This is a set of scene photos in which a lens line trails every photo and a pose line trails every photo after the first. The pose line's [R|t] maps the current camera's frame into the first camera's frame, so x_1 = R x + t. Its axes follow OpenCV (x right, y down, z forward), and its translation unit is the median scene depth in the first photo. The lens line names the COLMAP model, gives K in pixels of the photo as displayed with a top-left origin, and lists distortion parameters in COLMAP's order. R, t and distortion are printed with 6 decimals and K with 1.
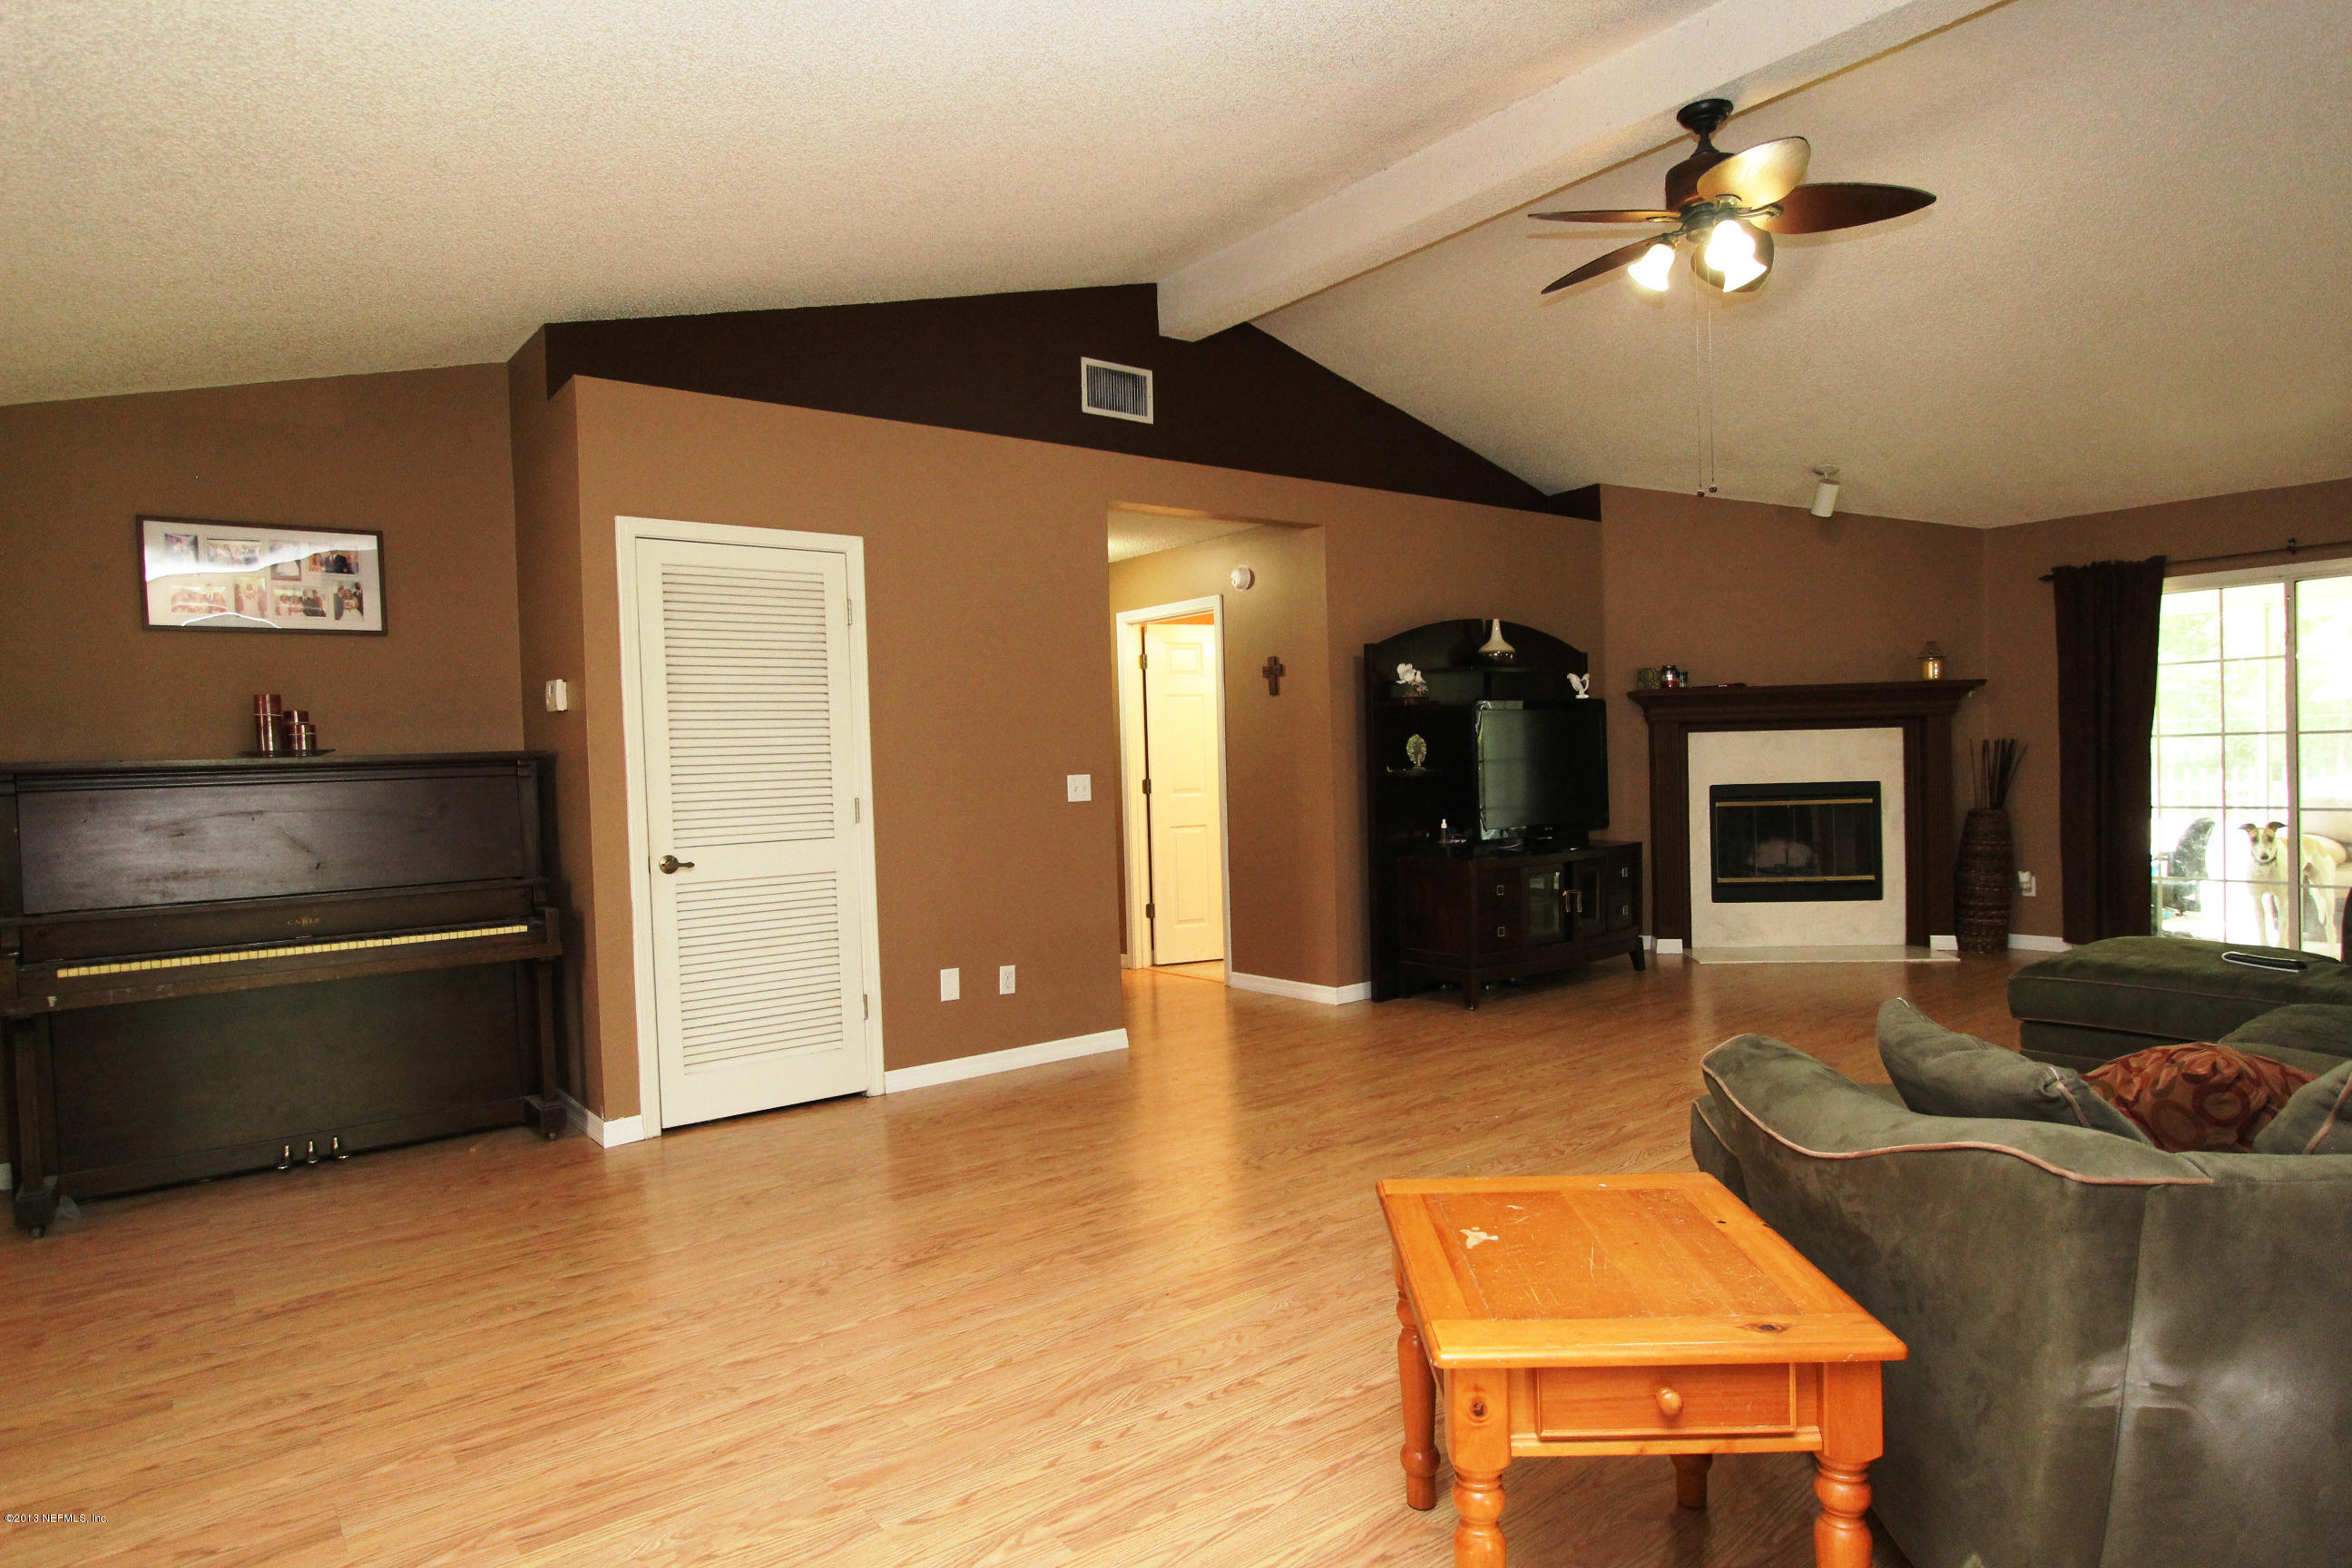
lens RADIAL K [[1329.0, 0, 1179.1], [0, 1329.0, 790.9], [0, 0, 1]] dist [0.000634, 0.000610]
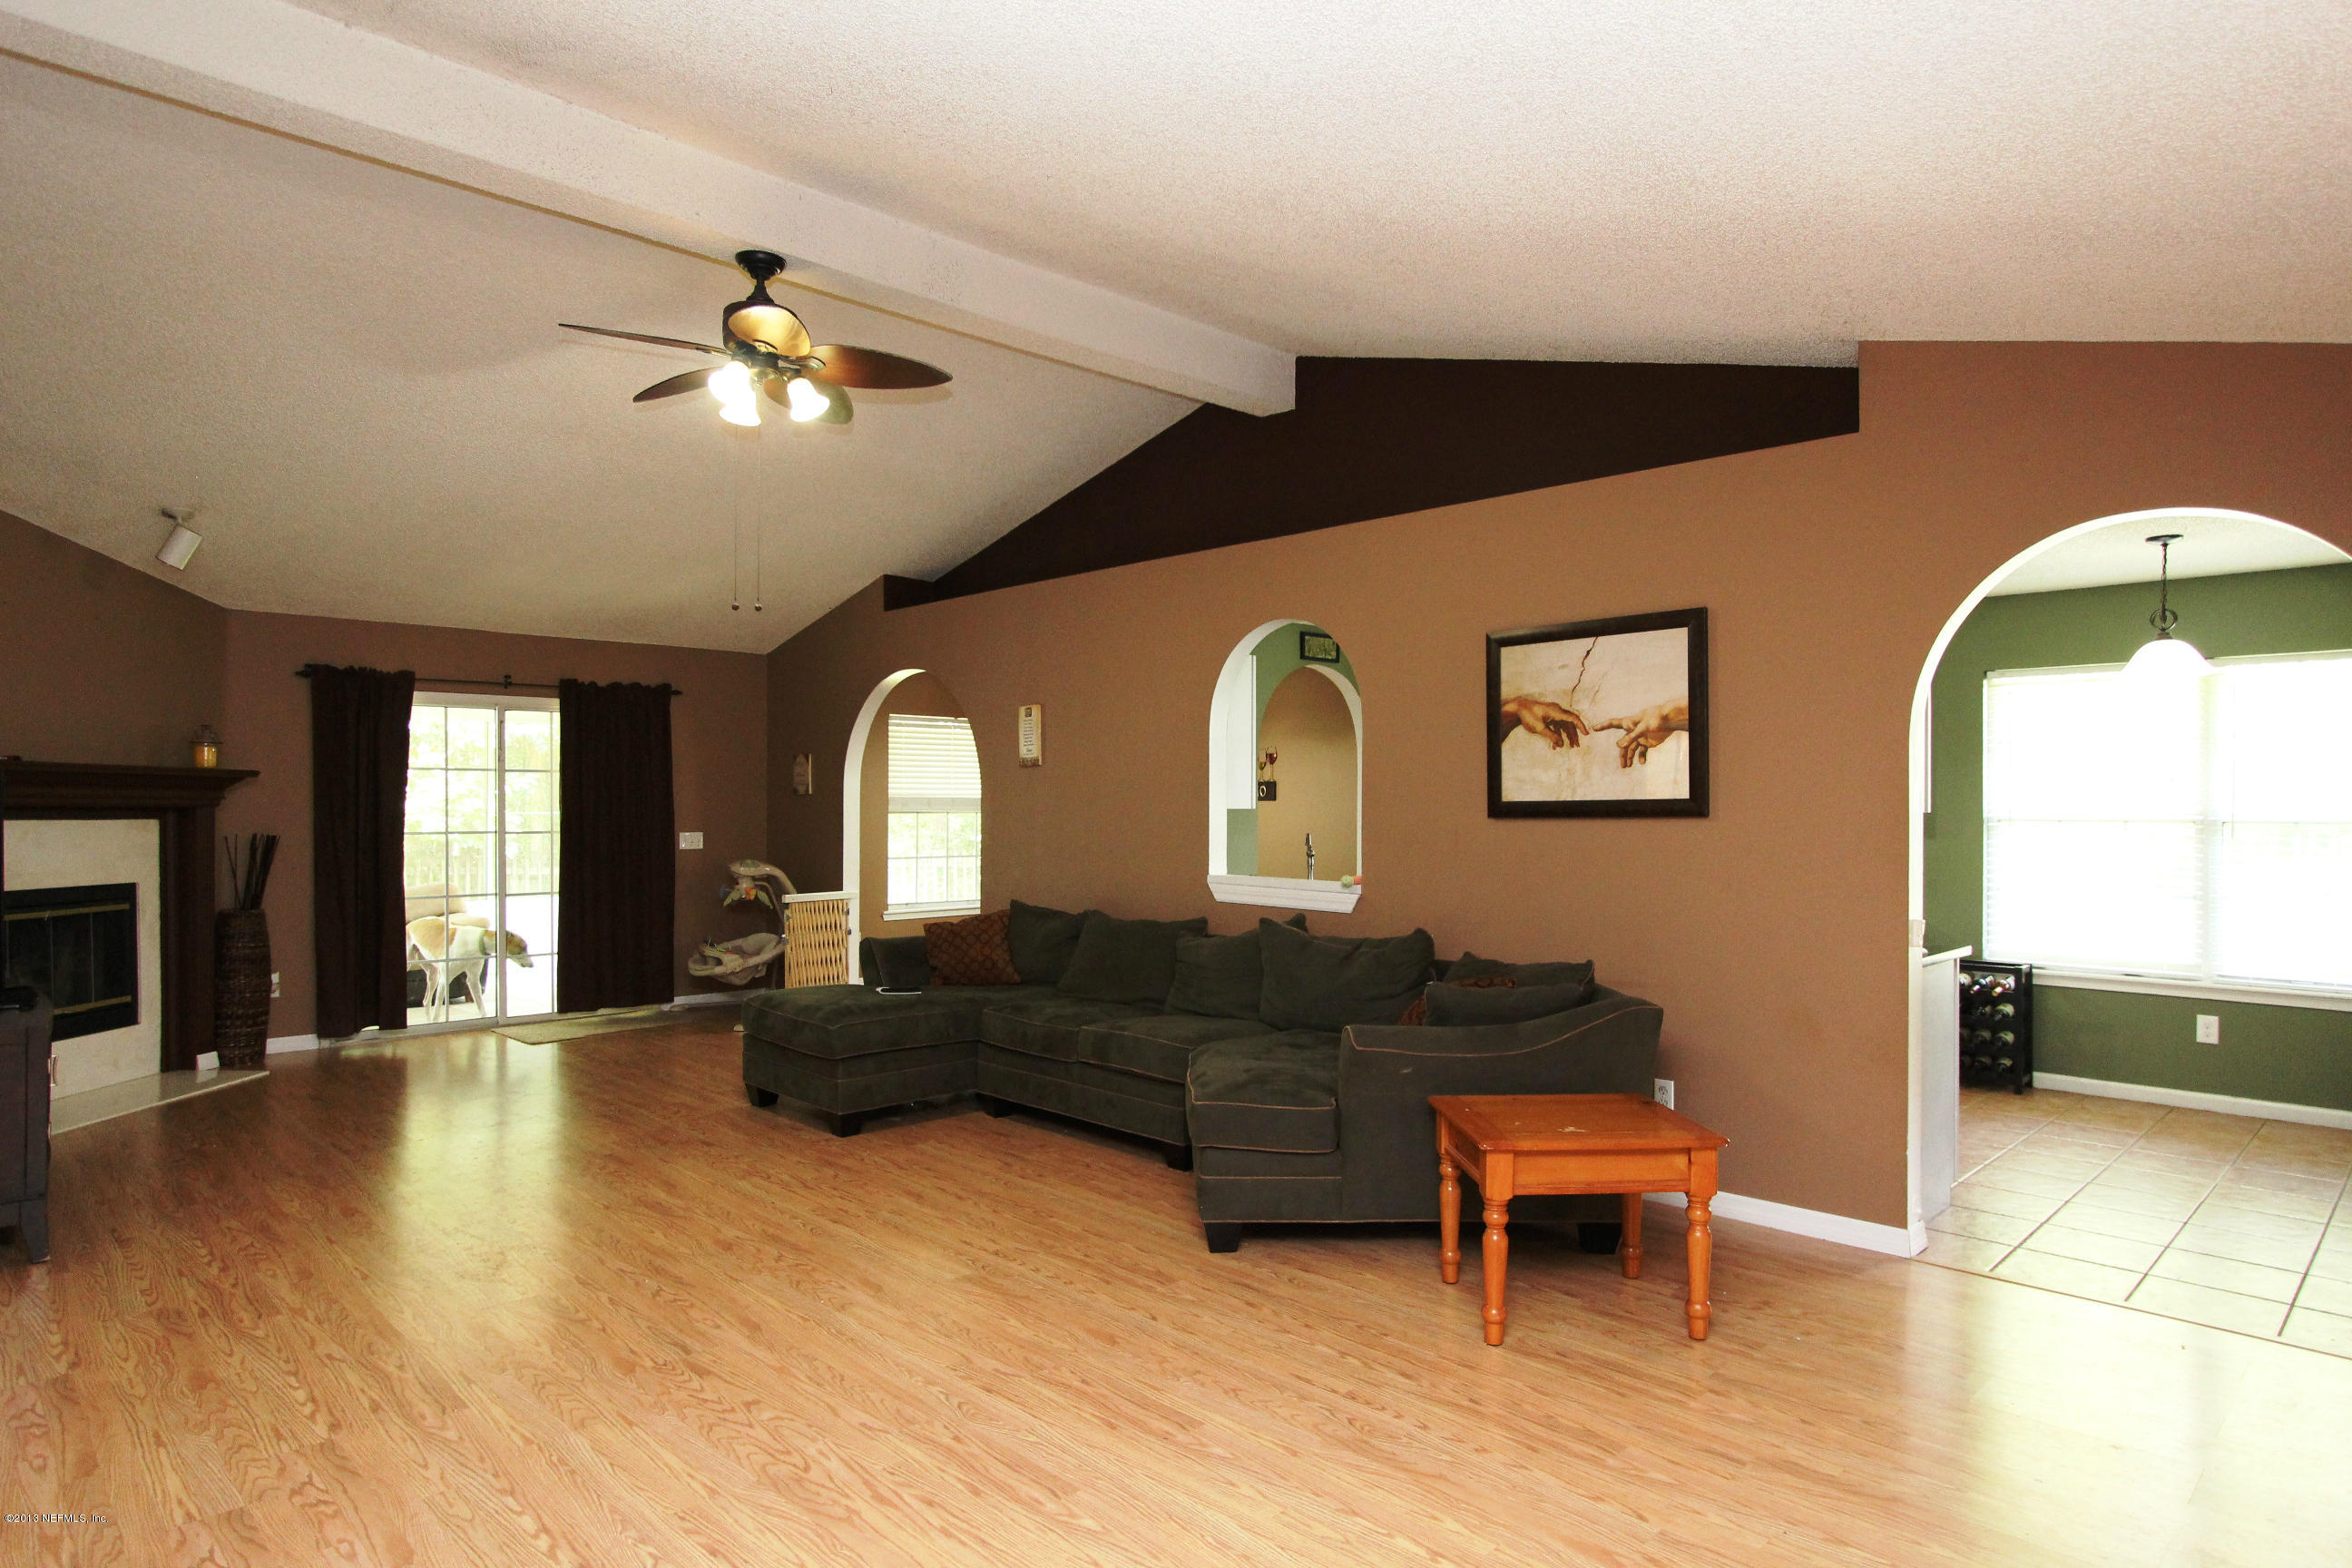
lens RADIAL K [[1336.3, 0, 1179.7], [0, 1336.3, 790.3], [0, 0, 1]] dist [0.001537, 0.000583]
pose [[-0.105517, 0.040582, 0.993589, -0.400755], [0.024914, 0.998961, -0.038155, -0.017554], [-0.994105, 0.020728, -0.106419, 0.447621]]
